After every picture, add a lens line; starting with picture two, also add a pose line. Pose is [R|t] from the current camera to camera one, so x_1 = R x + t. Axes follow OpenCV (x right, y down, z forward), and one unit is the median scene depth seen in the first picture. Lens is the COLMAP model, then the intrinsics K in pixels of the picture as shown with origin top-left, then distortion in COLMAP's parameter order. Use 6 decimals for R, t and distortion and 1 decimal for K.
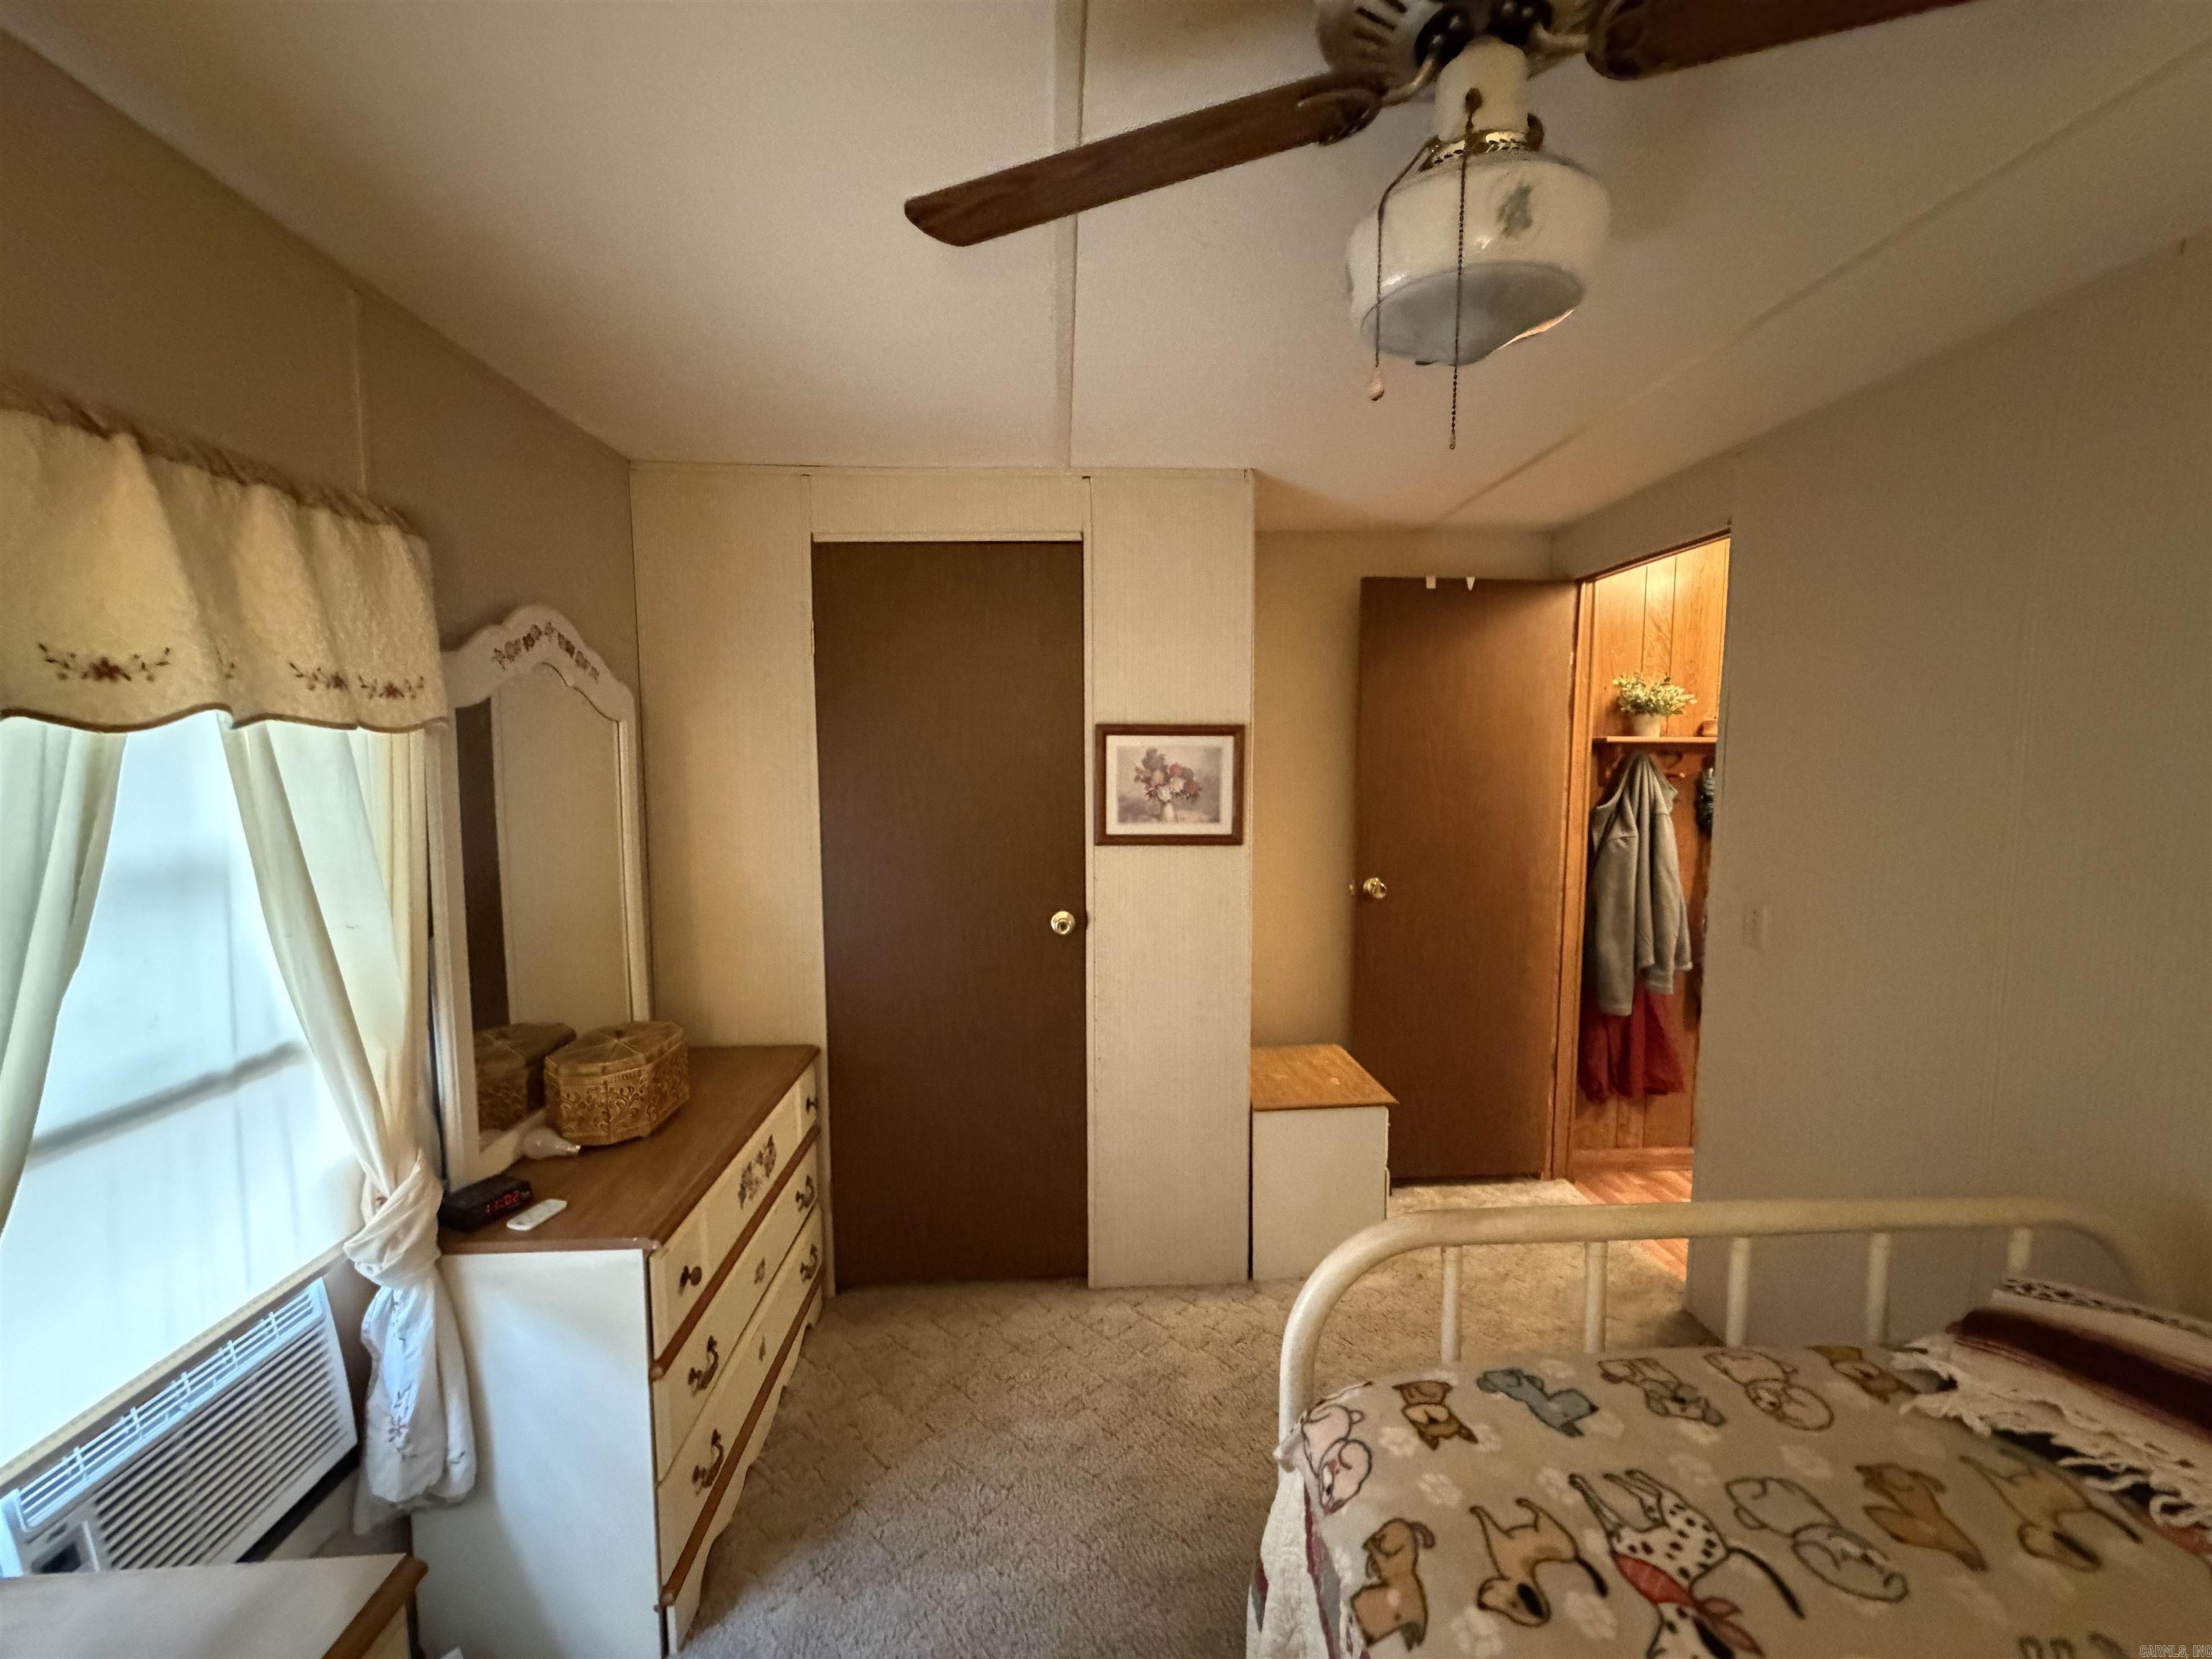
lens RADIAL K [[886.3, 0, 1106.0], [0, 886.3, 829.5], [0, 0, 1]] dist [0.000273, -0.000216]
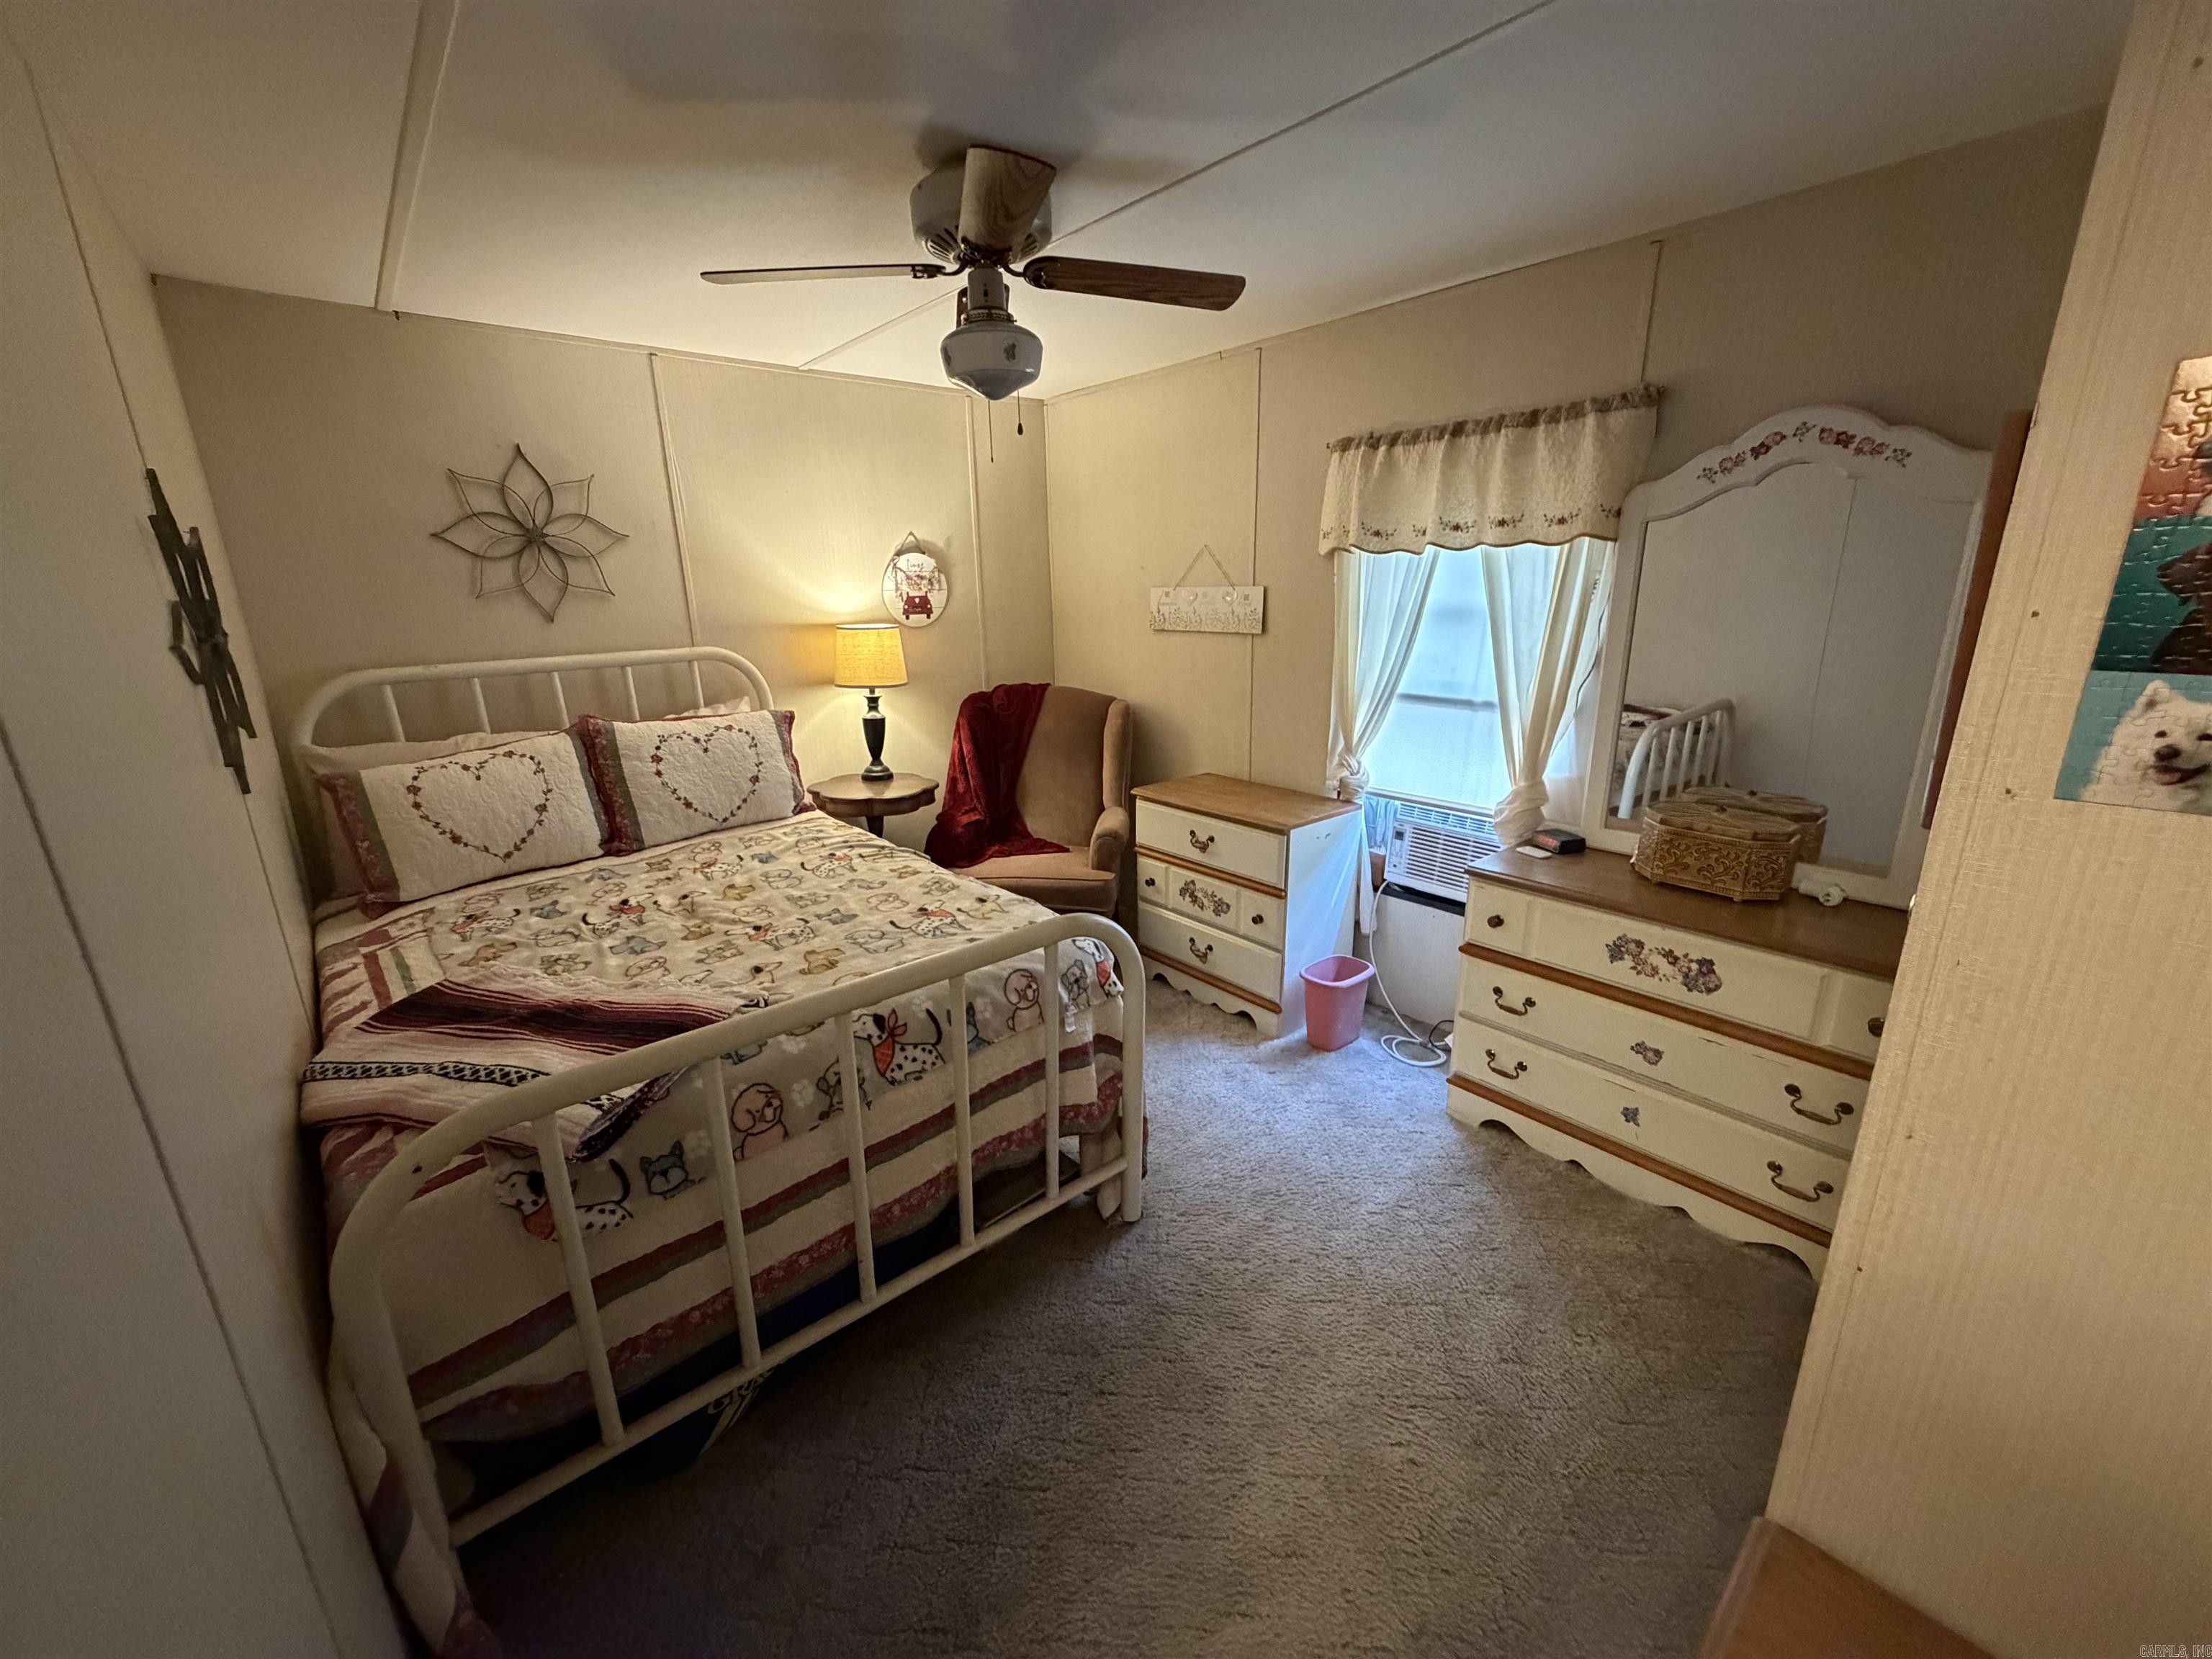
lens RADIAL K [[886.3, 0, 1106.0], [0, 886.3, 829.5], [0, 0, 1]] dist [0.000273, -0.000216]
pose [[-0.796278, 0.185587, -0.575759, 1.034614], [-0.022731, 0.941925, 0.335052, -0.148560], [0.604504, 0.279882, -0.745816, 1.943260]]
